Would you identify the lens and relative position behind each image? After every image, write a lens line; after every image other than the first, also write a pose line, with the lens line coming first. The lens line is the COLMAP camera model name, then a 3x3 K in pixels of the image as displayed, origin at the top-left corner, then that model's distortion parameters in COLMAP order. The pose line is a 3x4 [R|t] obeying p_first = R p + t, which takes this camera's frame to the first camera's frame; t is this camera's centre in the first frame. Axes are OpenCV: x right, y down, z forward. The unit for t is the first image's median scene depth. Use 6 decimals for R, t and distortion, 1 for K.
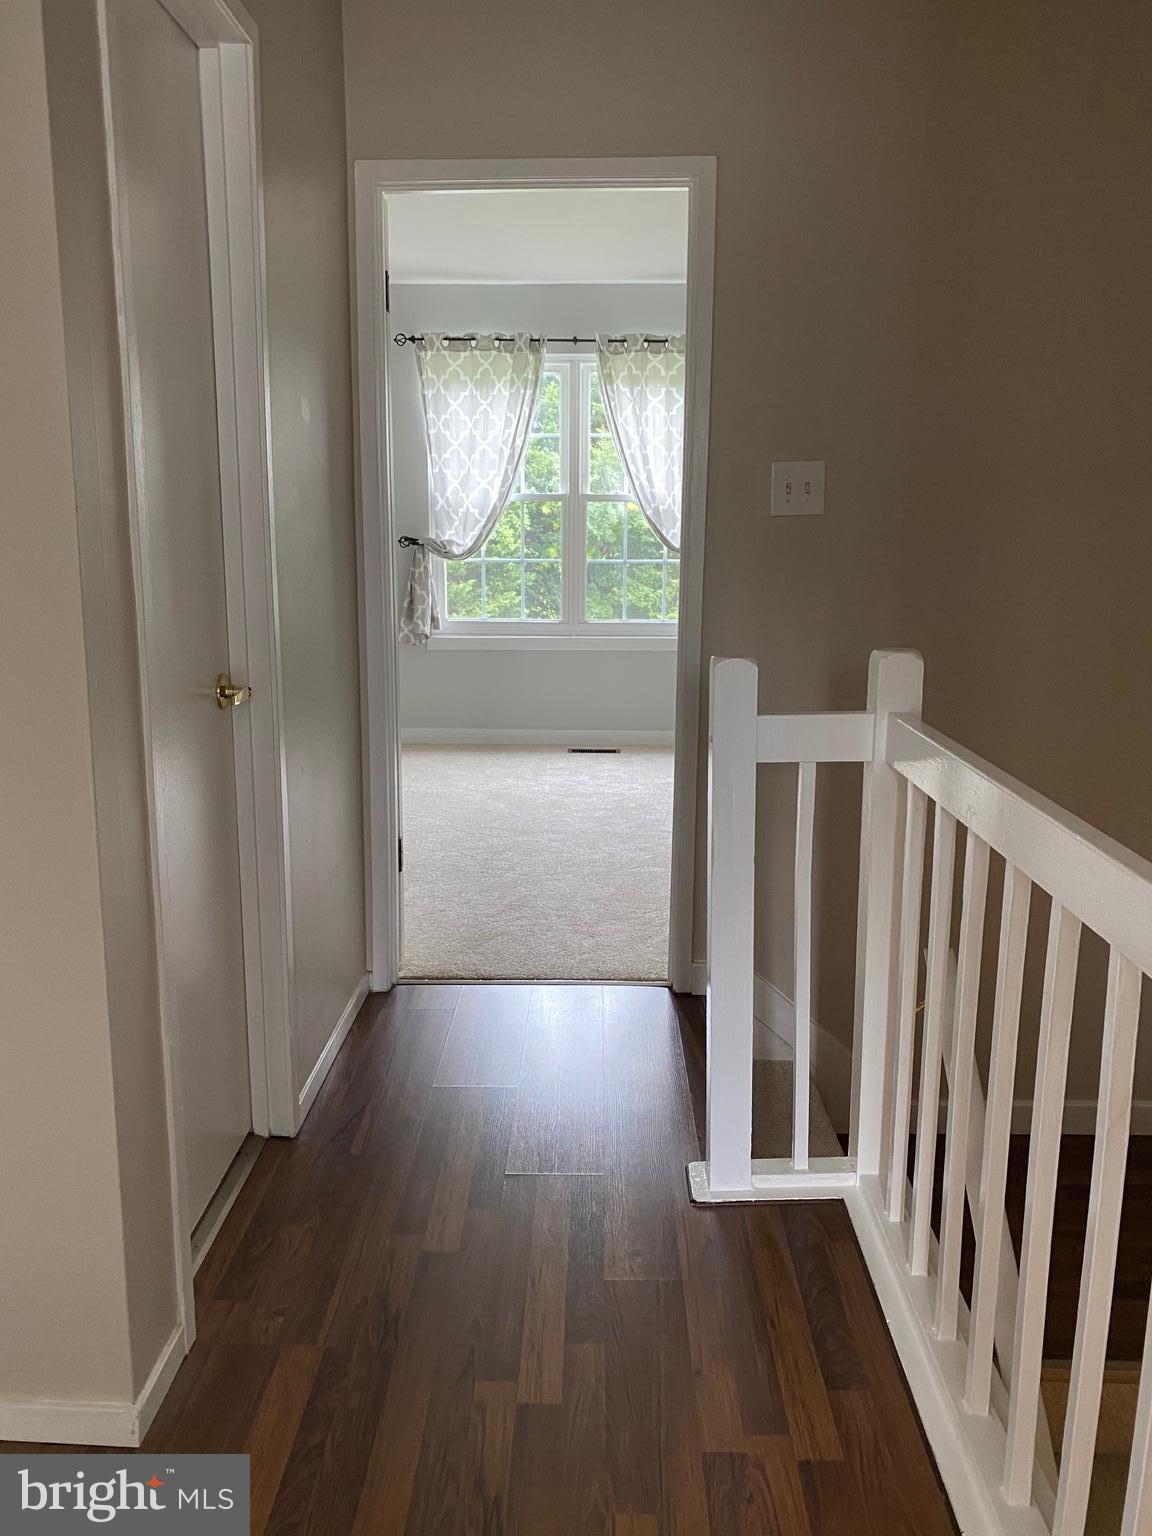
lens RADIAL K [[1194.8, 0, 583.7], [0, 1194.8, 777.4], [0, 0, 1]] dist [0.048926, -0.005780]
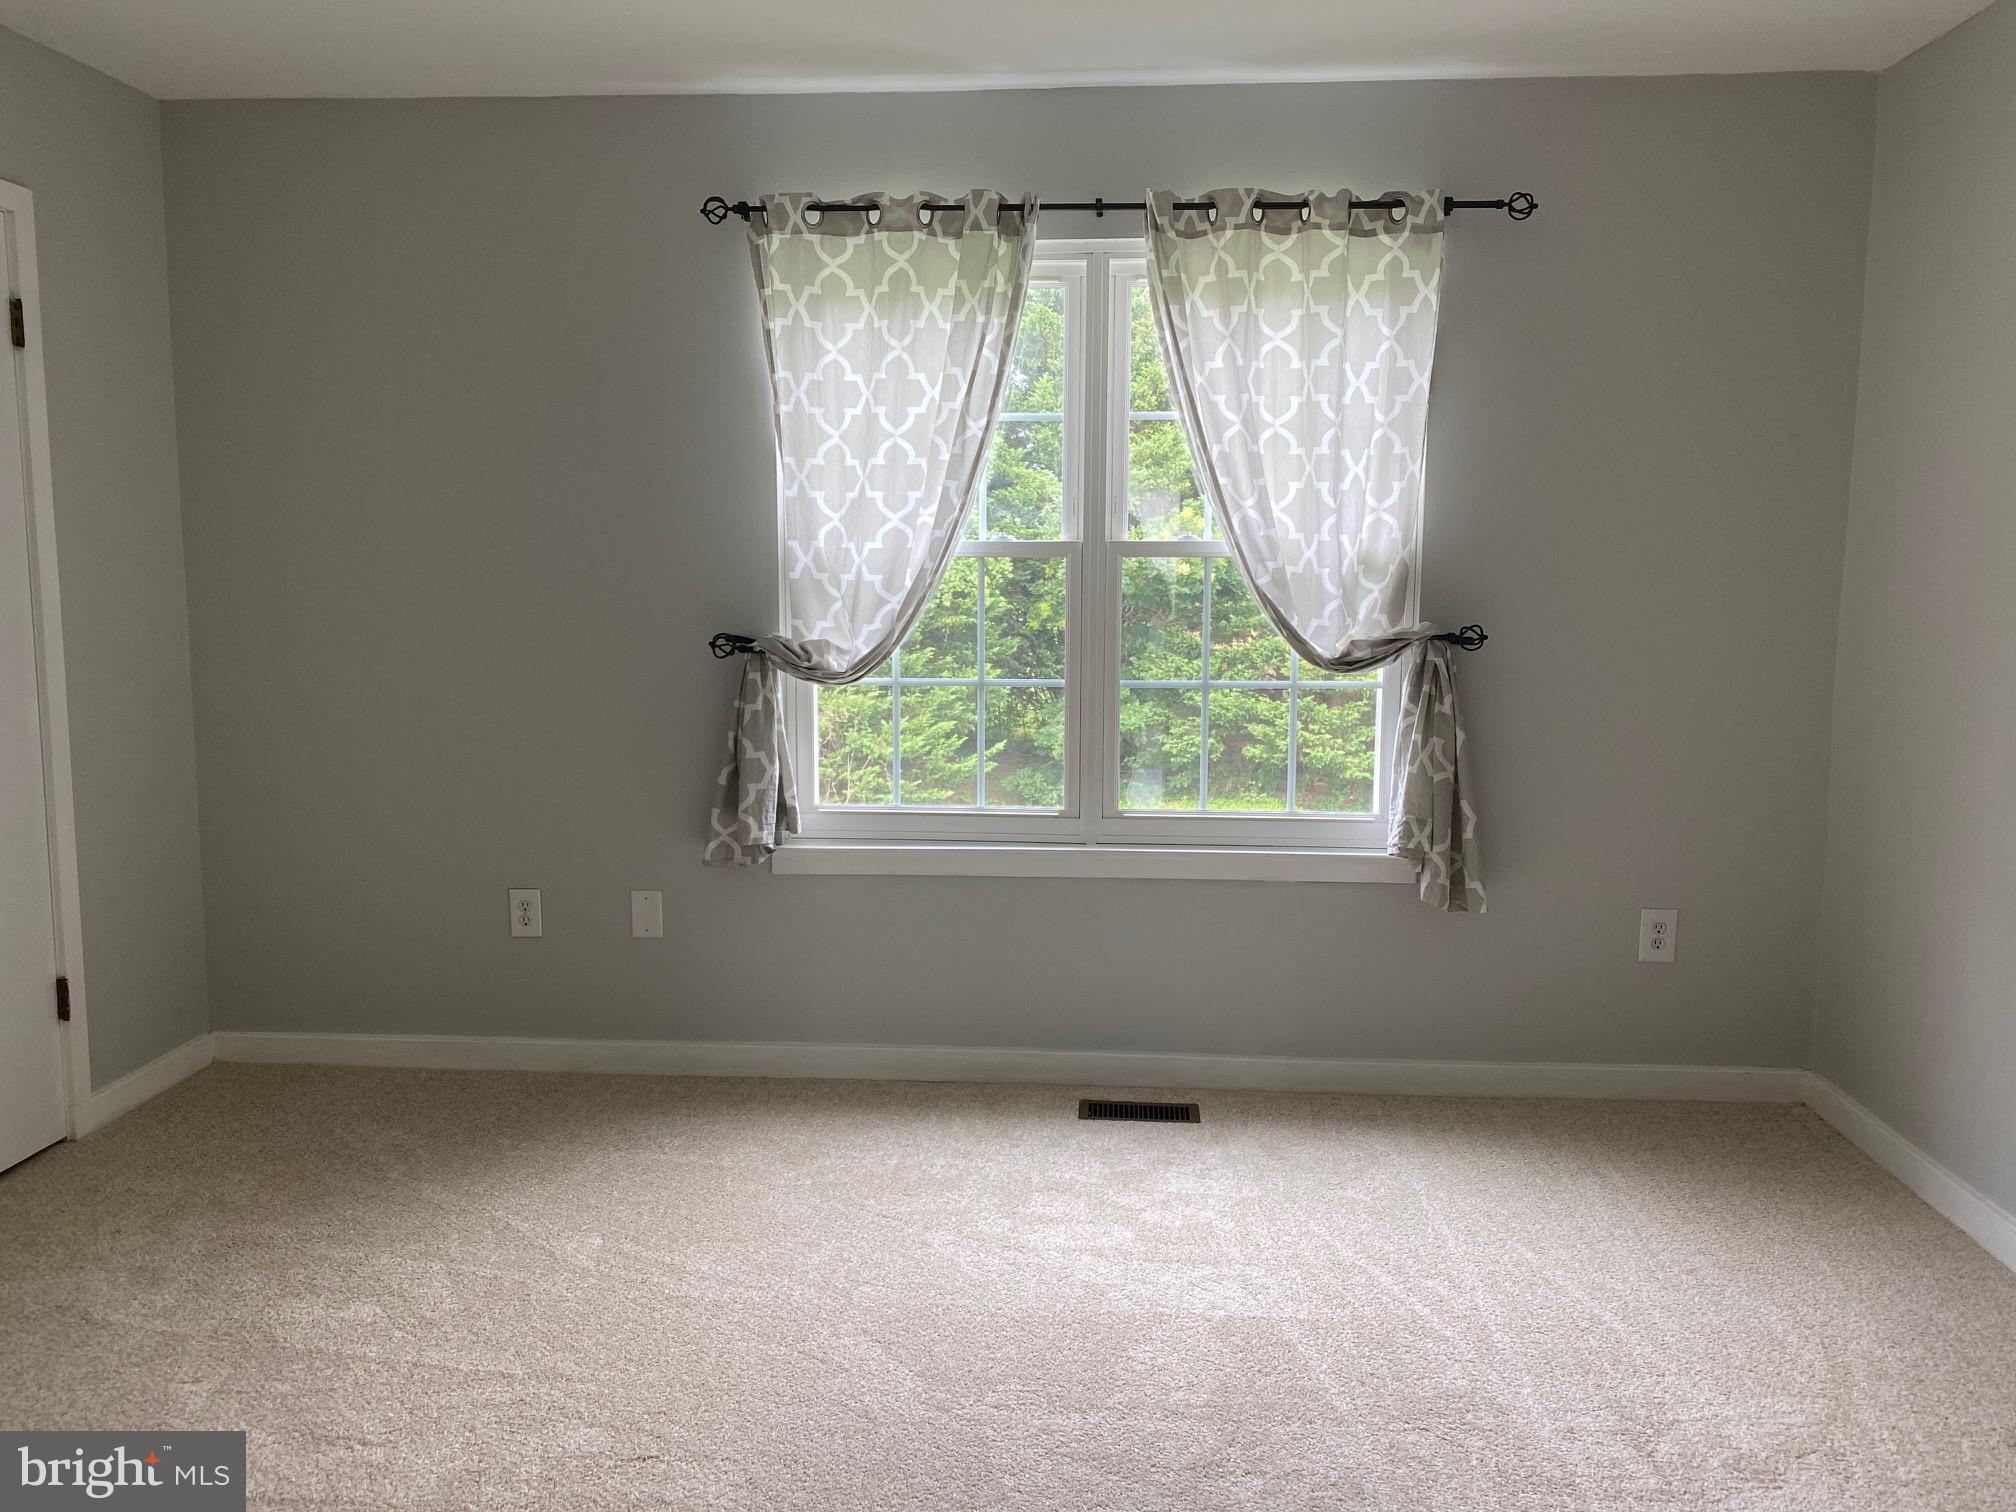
lens RADIAL K [[1568.2, 0, 997.3], [0, 1568.2, 758.3], [0, 0, 1]] dist [0.048926, -0.005780]
pose [[0.997107, 0.007005, -0.075691, 0.000733], [-0.014152, 0.995443, -0.094302, -0.100155], [0.074686, 0.095100, 0.992662, 0.423181]]
